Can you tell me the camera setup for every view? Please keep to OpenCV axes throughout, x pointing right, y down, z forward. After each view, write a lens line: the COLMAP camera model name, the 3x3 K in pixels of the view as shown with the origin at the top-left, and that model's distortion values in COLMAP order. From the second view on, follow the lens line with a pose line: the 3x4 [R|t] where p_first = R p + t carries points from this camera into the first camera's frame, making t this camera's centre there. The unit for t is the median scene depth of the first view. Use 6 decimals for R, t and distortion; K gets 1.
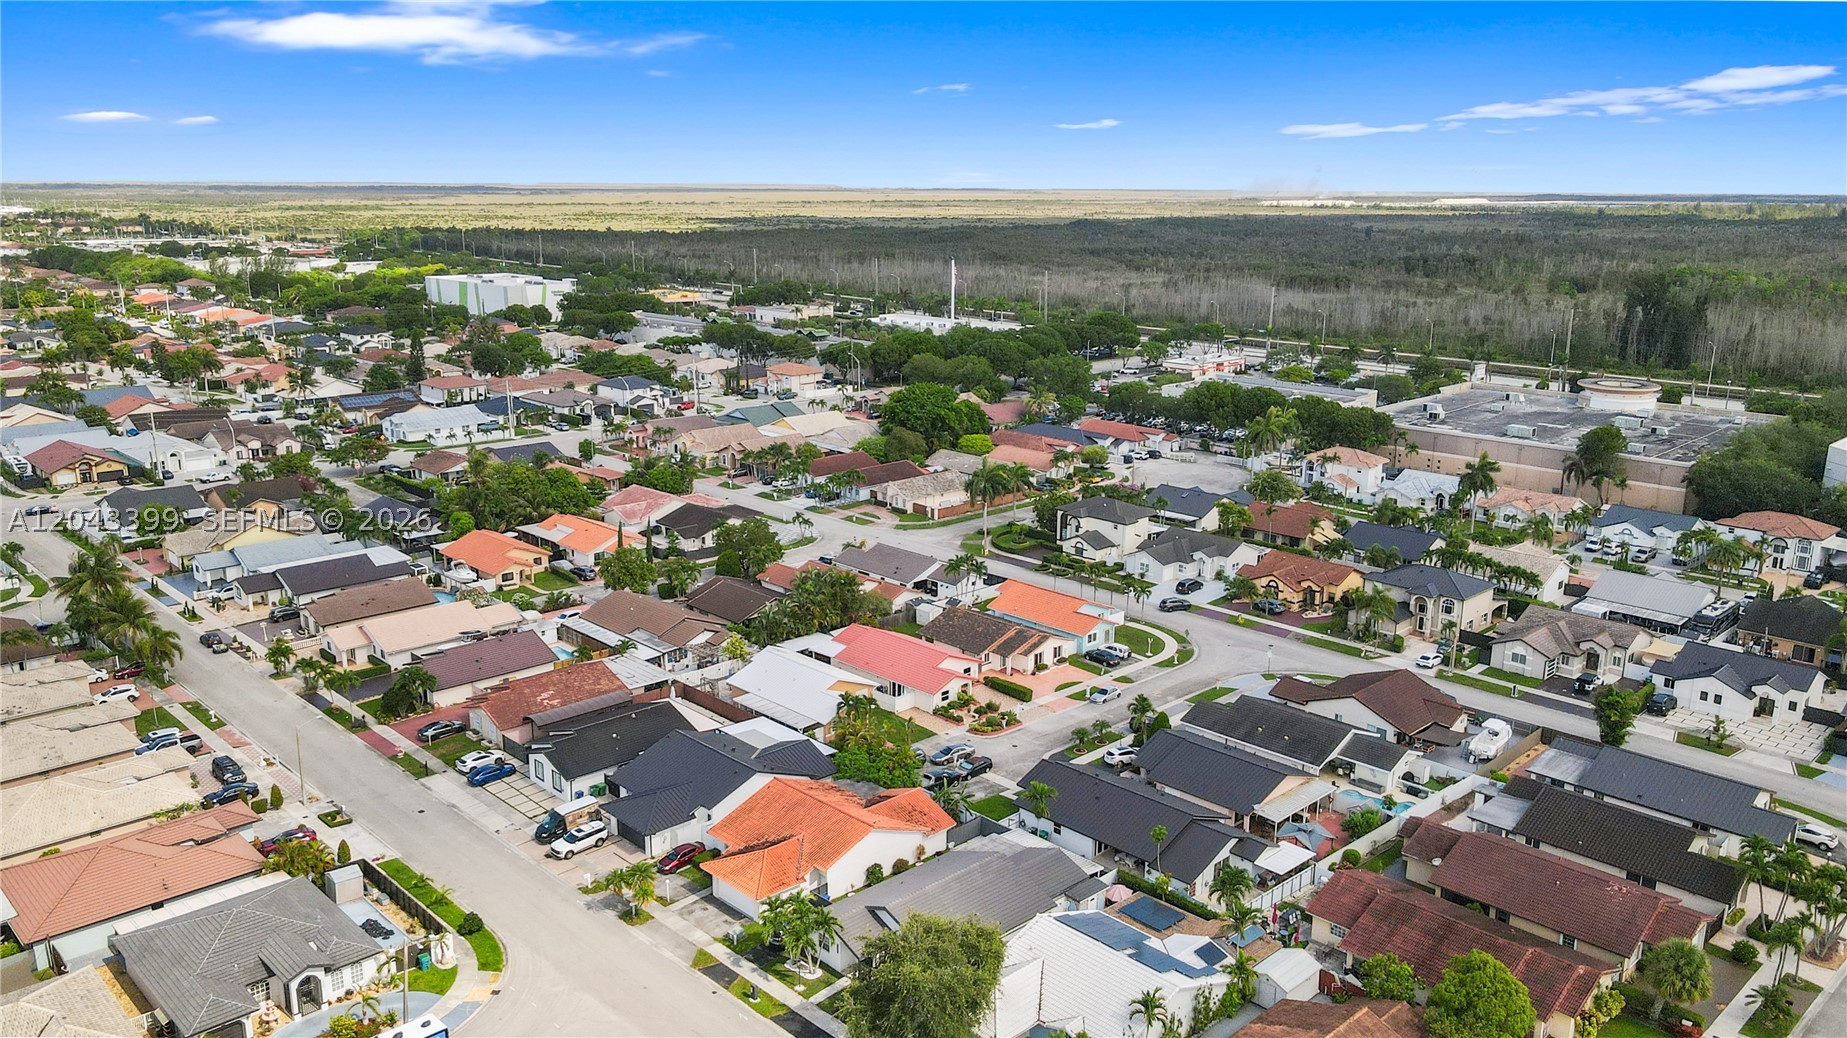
lens RADIAL K [[1365.5, 0, 922.6], [0, 1365.5, 560.3], [0, 0, 1]] dist [0.002849, 0.004681]
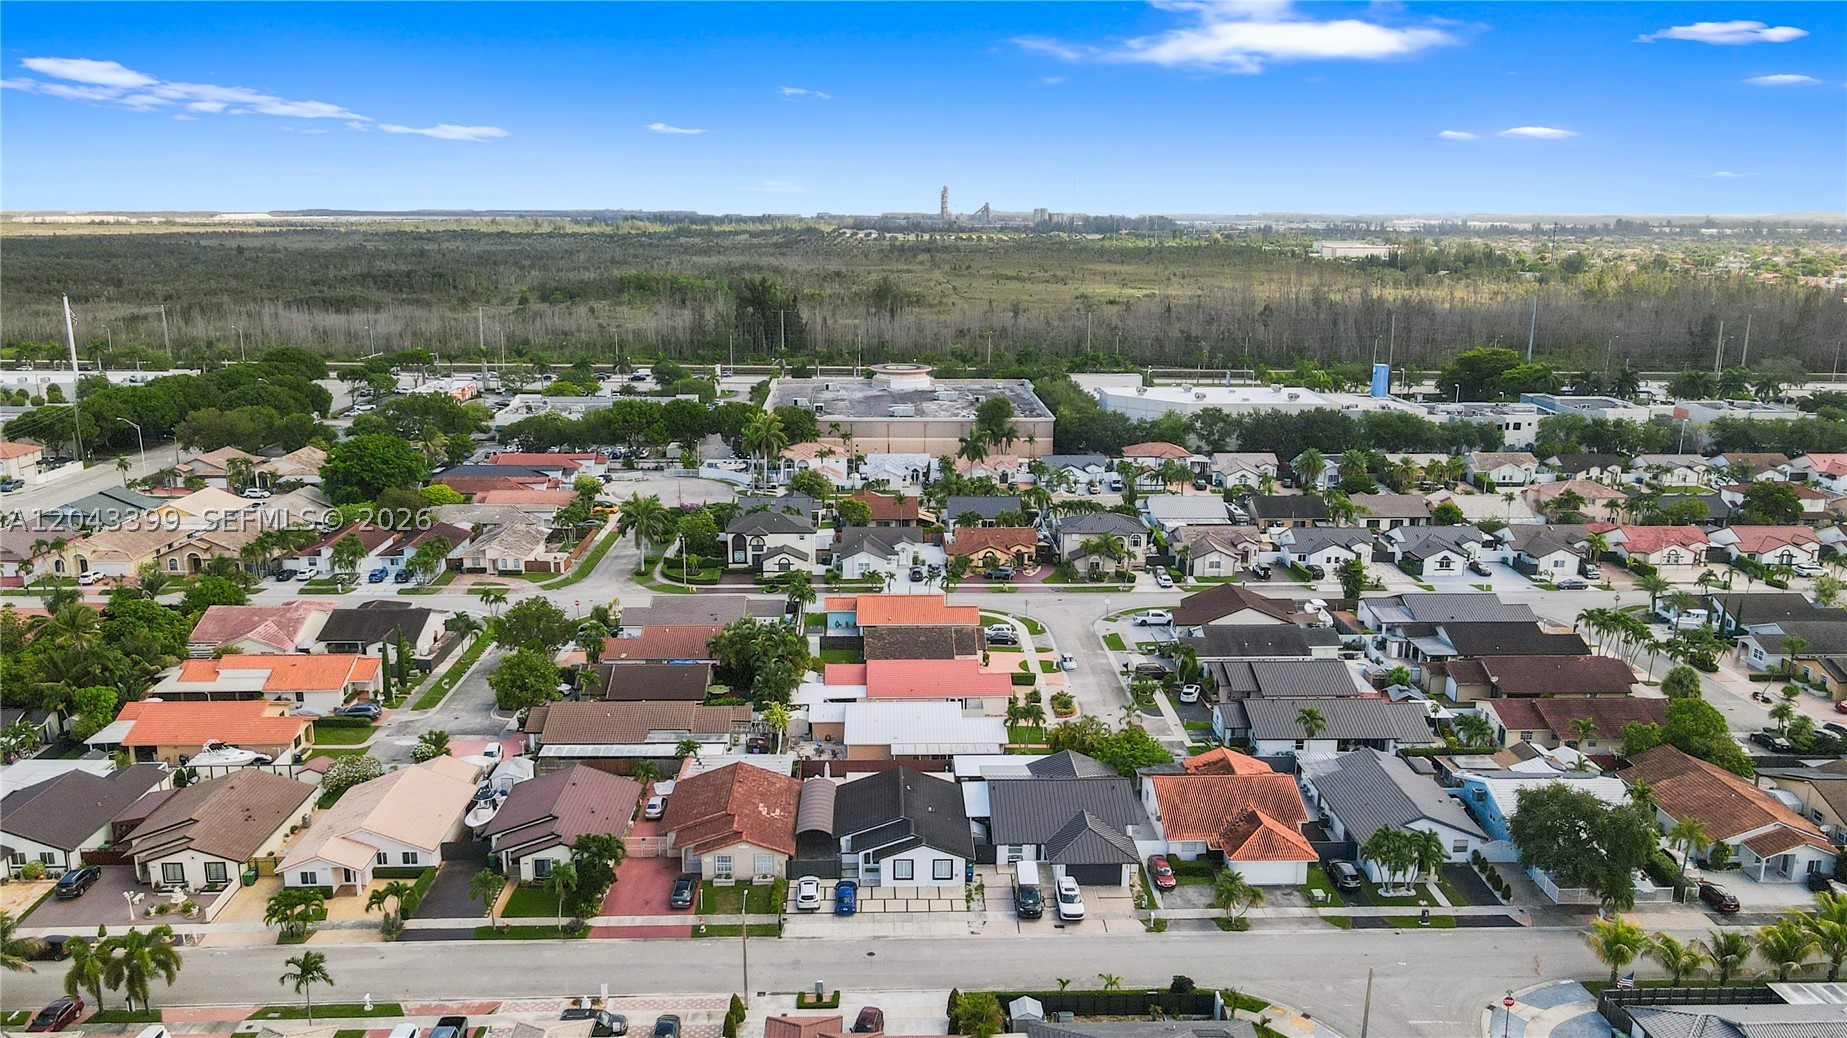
lens RADIAL K [[1383.5, 0, 923.5], [0, 1383.5, 519.0], [0, 0, 1]] dist [0.016846, 0.007847]
pose [[0.665302, -0.165472, 0.728006, -0.683353], [0.196097, 0.979621, 0.043455, -0.080902], [-0.720360, 0.113849, 0.684193, 0.268877]]
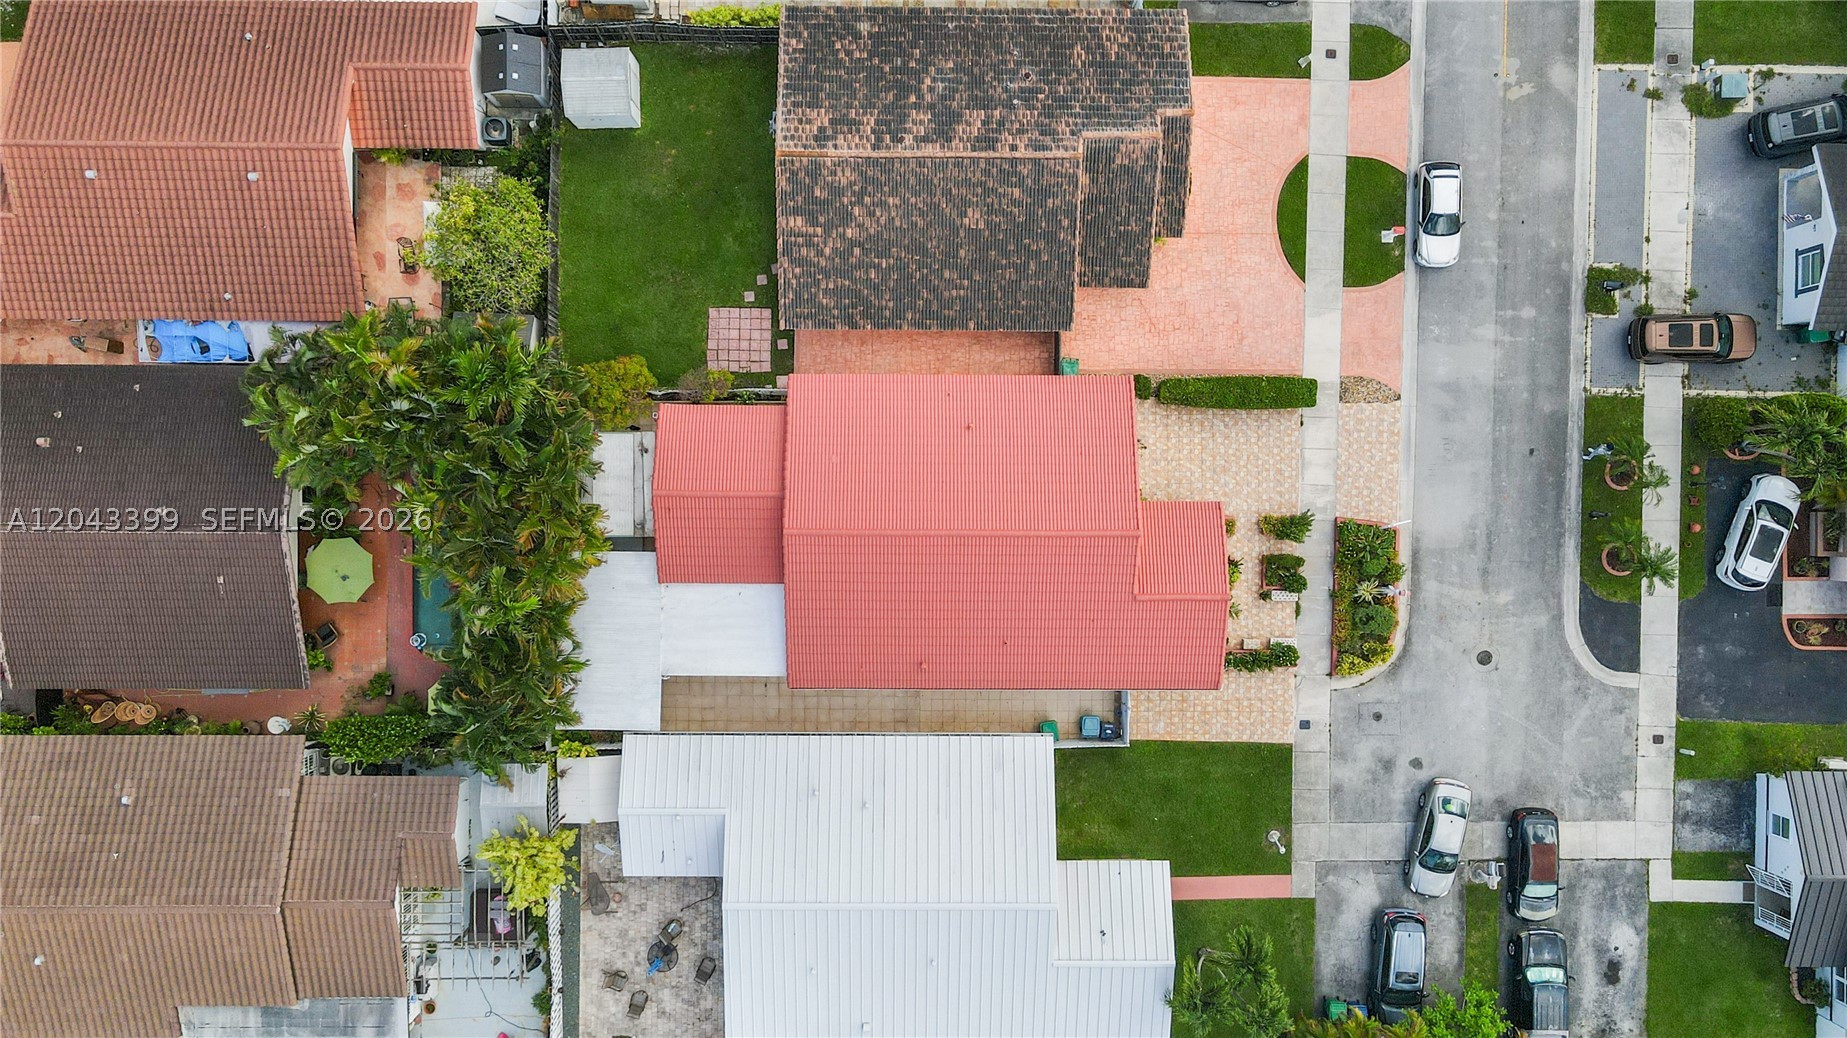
lens RADIAL K [[1365.5, 0, 922.6], [0, 1365.5, 560.3], [0, 0, 1]] dist [0.002849, 0.004681]
pose [[0.699004, -0.714909, -0.017292, -0.014756], [0.186001, 0.158408, 0.969696, -0.229217], [-0.690505, -0.681037, 0.243702, 0.859119]]
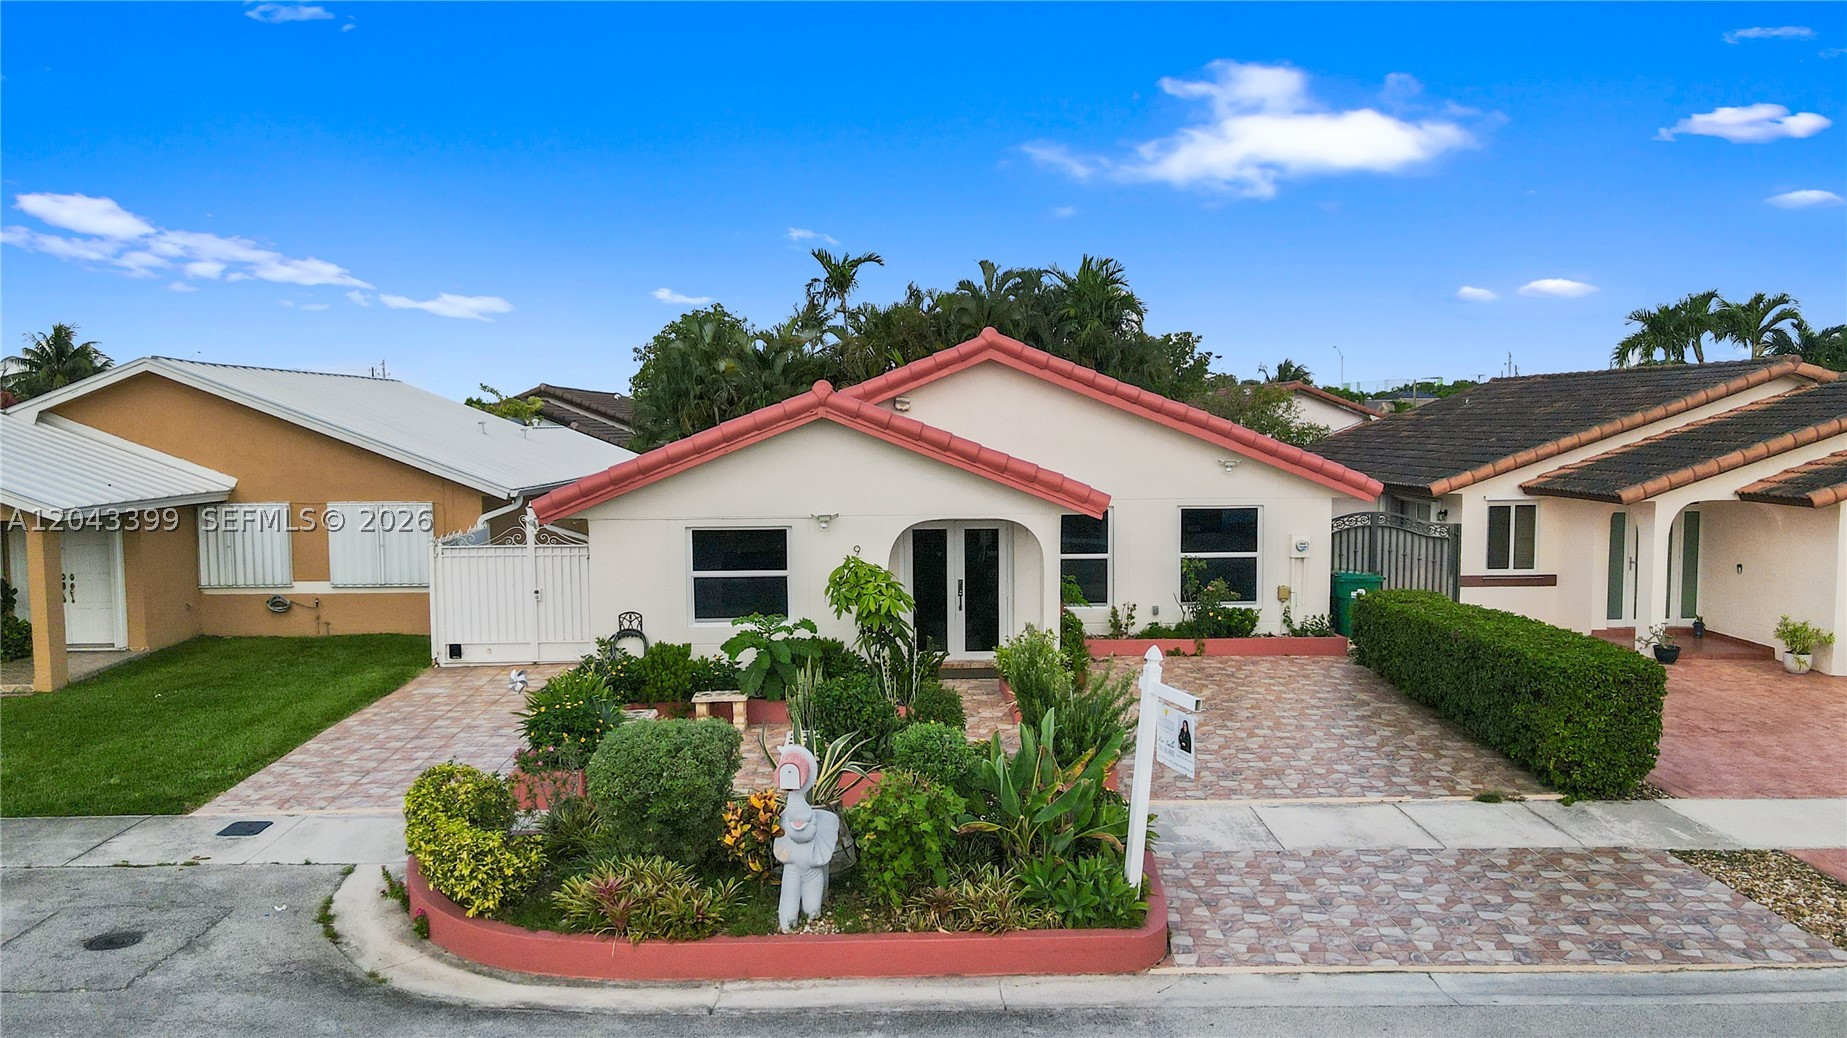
lens RADIAL K [[1383.5, 0, 923.5], [0, 1383.5, 519.0], [0, 0, 1]] dist [0.016846, 0.007847]
pose [[0.745600, 0.038766, -0.665265, 0.093939], [-0.168647, 0.976785, -0.132093, 0.095017], [0.644701, 0.210683, 0.734829, 0.812783]]
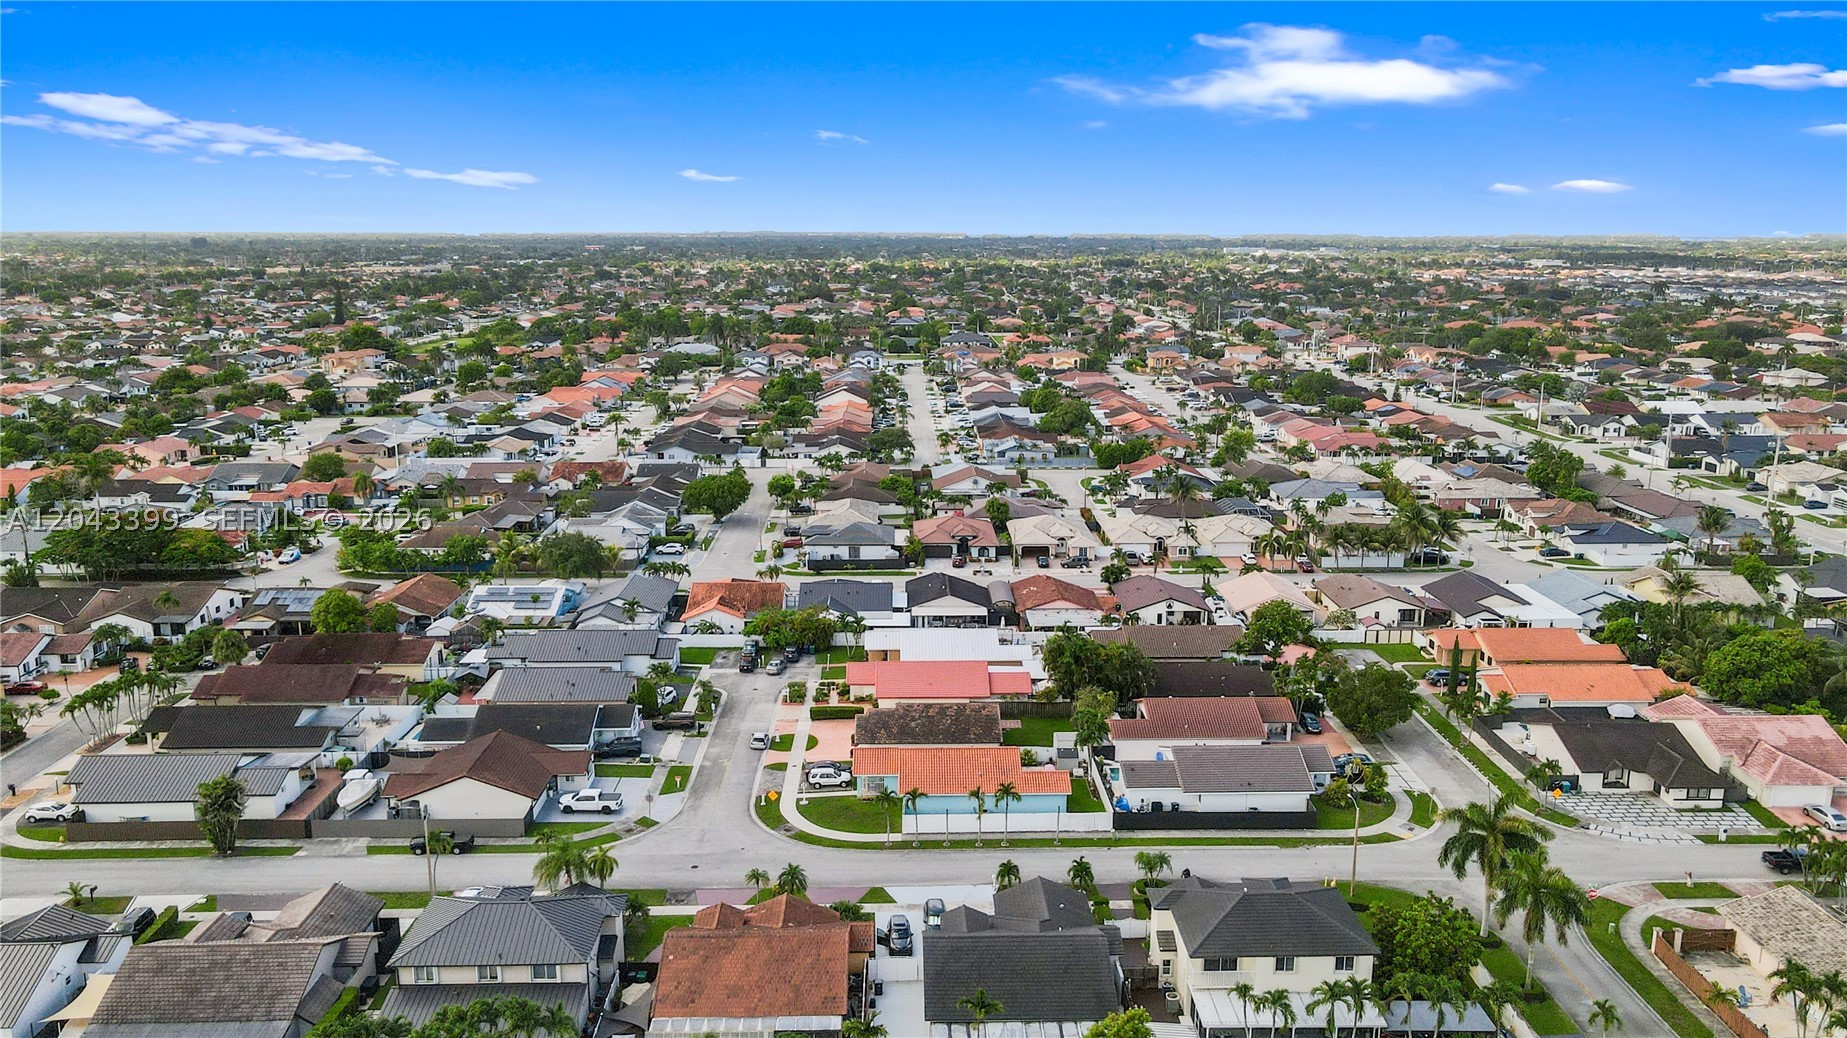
lens RADIAL K [[1365.5, 0, 922.6], [0, 1365.5, 560.3], [0, 0, 1]] dist [0.002849, 0.004681]
pose [[-0.679279, 0.164783, -0.715141, 0.654331], [-0.201646, 0.895051, 0.397772, -0.379306], [0.705633, 0.414404, -0.574762, 1.434282]]
